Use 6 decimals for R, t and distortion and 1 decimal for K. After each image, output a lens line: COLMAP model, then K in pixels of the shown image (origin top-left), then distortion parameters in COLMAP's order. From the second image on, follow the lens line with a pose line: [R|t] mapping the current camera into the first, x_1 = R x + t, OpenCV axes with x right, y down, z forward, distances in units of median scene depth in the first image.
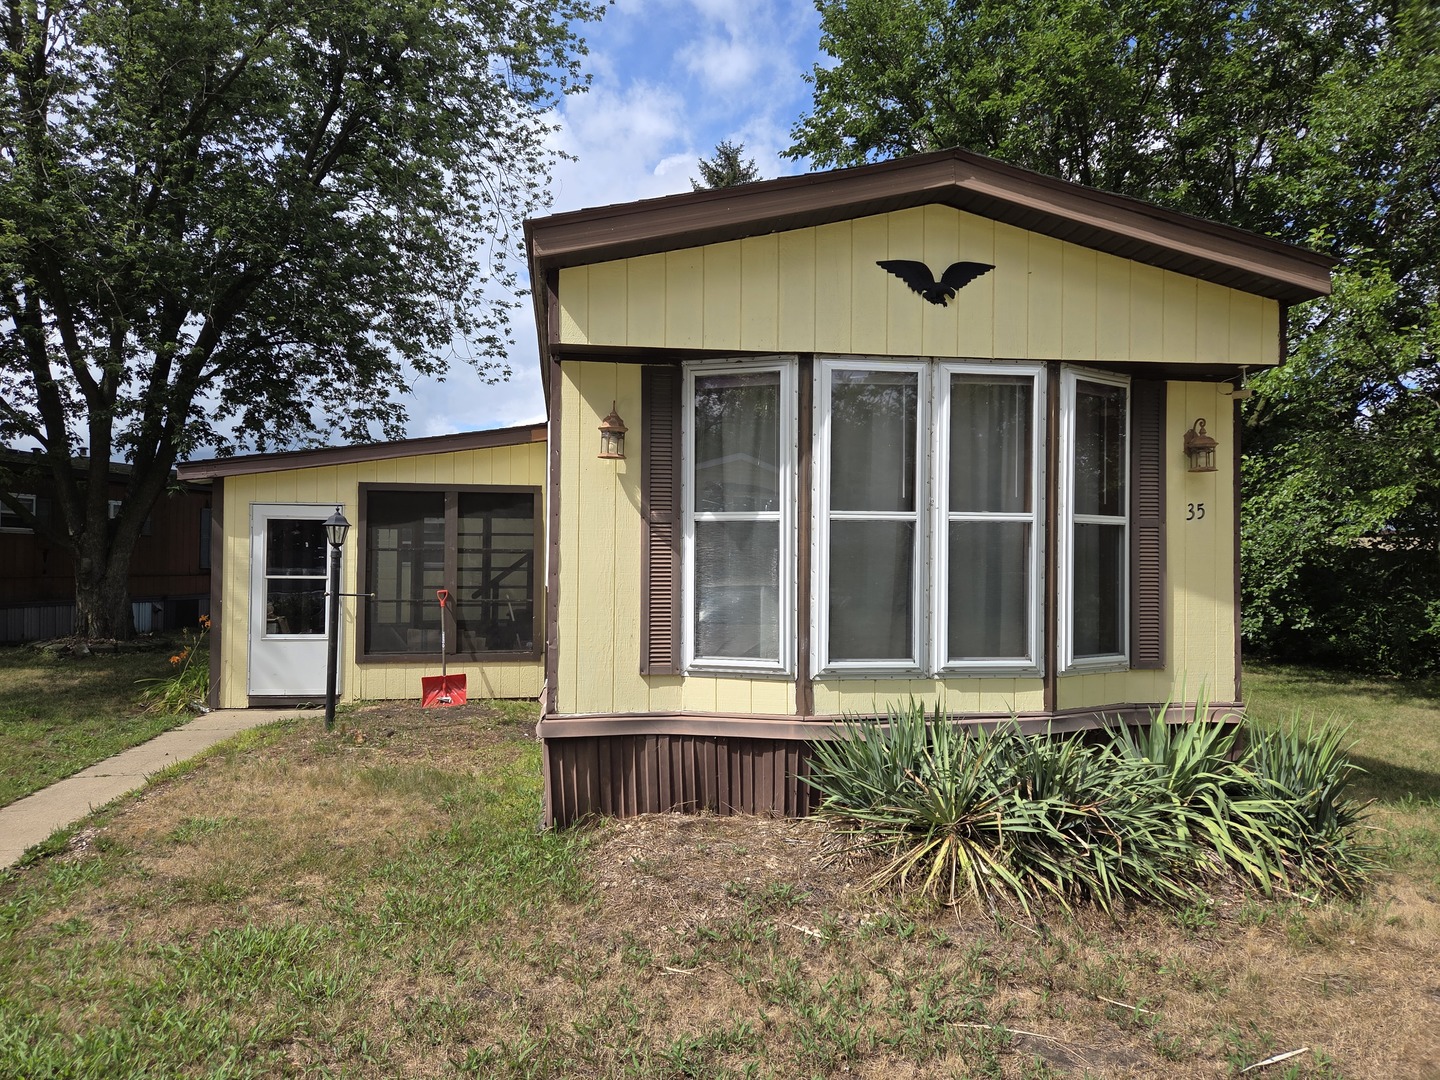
lens RADIAL K [[970.7, 0, 719.6], [0, 970.7, 546.1], [0, 0, 1]] dist [0.056696, 0.000367]
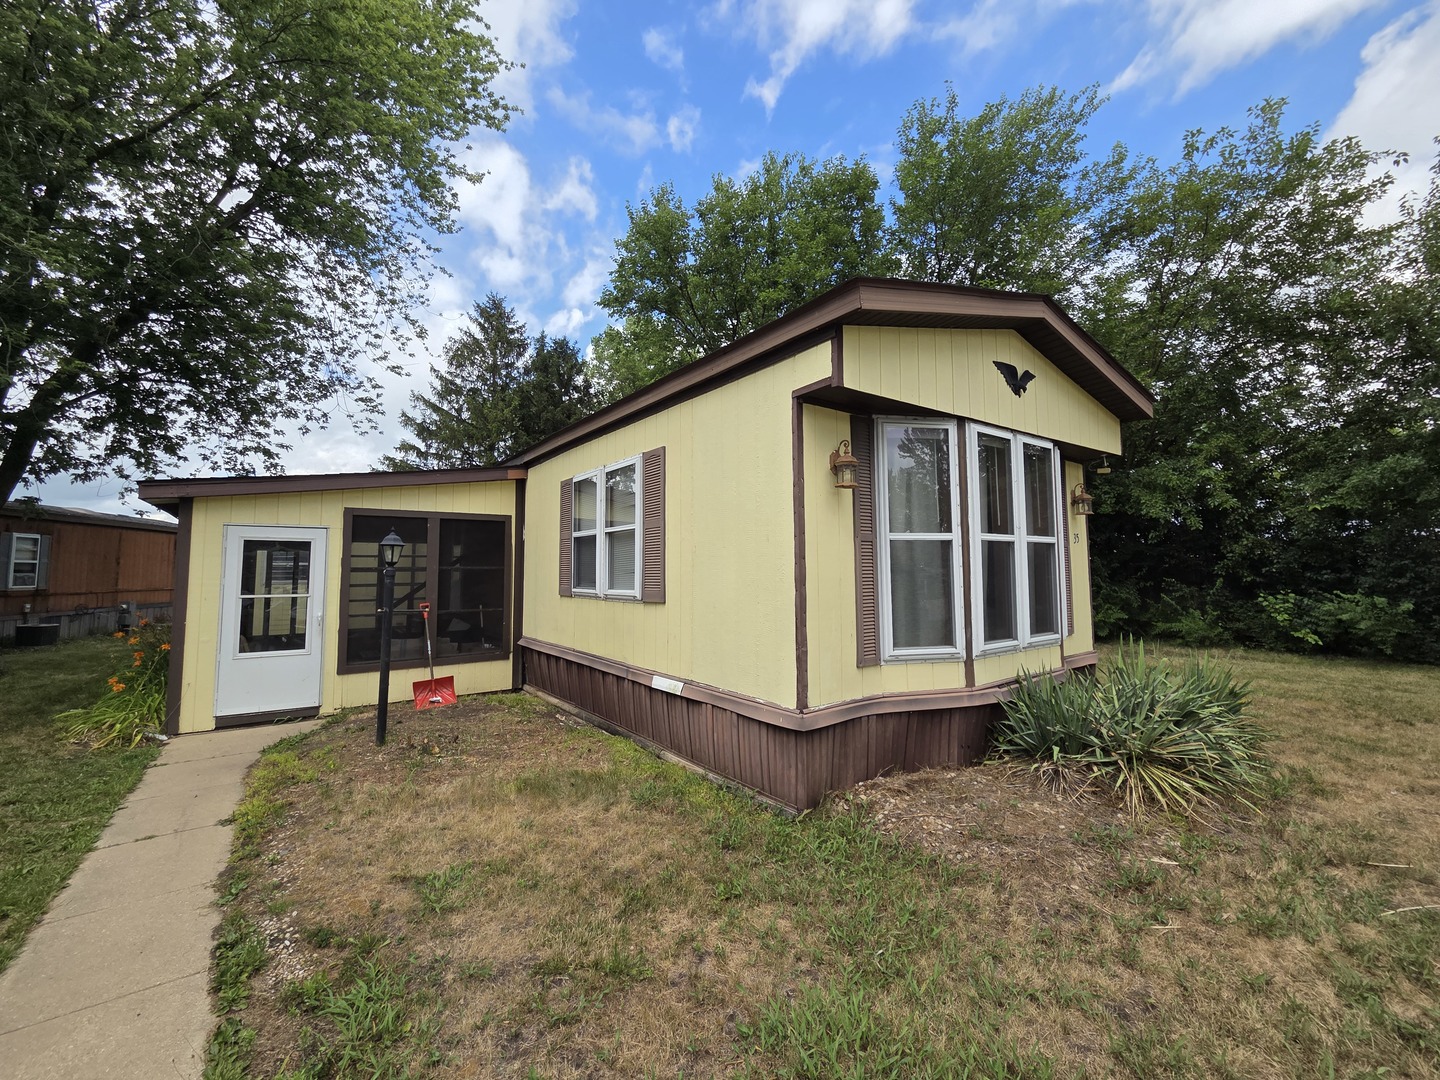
lens RADIAL K [[588.0, 0, 719.8], [0, 588.0, 529.6], [0, 0, 1]] dist [0.000397, -0.000130]
pose [[0.884585, 0.018705, 0.466003, -0.576541], [0.008842, 0.998343, -0.056857, 0.002492], [-0.466295, 0.054416, 0.882954, 0.426090]]
